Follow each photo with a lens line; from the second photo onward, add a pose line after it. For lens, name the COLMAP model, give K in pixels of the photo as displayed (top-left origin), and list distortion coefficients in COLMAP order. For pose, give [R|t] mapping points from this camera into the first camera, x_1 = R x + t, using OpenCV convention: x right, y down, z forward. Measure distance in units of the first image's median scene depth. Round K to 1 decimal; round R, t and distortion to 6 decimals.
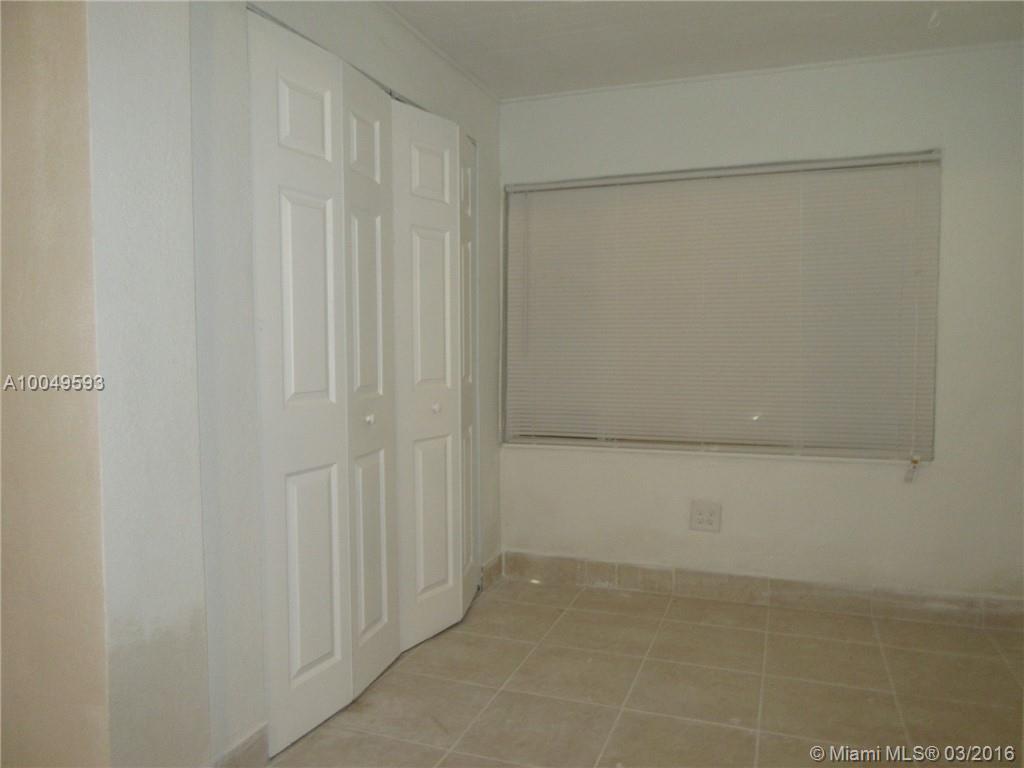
lens RADIAL K [[768.0, 0, 512.0], [0, 768.0, 384.0], [0, 0, 1]] dist [-0.000695, 0.004508]
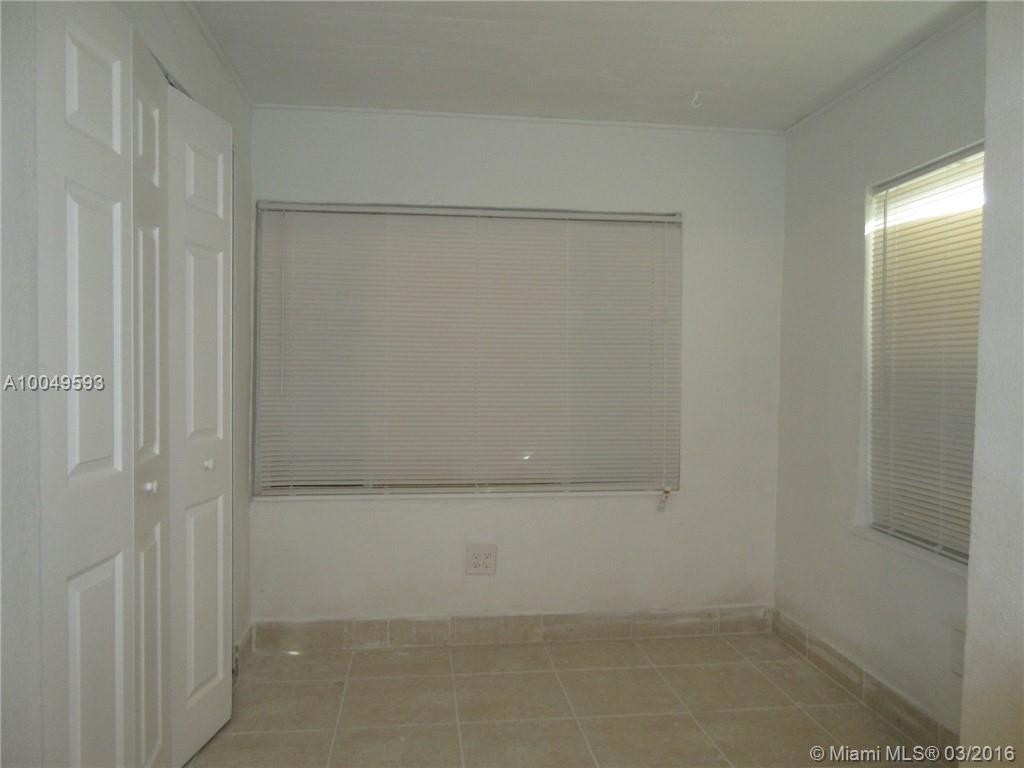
lens RADIAL K [[768.0, 0, 512.0], [0, 768.0, 384.0], [0, 0, 1]] dist [-0.000695, 0.004508]
pose [[0.889338, 0.000898, 0.457249, -0.167188], [0.012262, 0.999592, -0.025813, -0.026720], [-0.457085, 0.028564, 0.888964, 0.108464]]
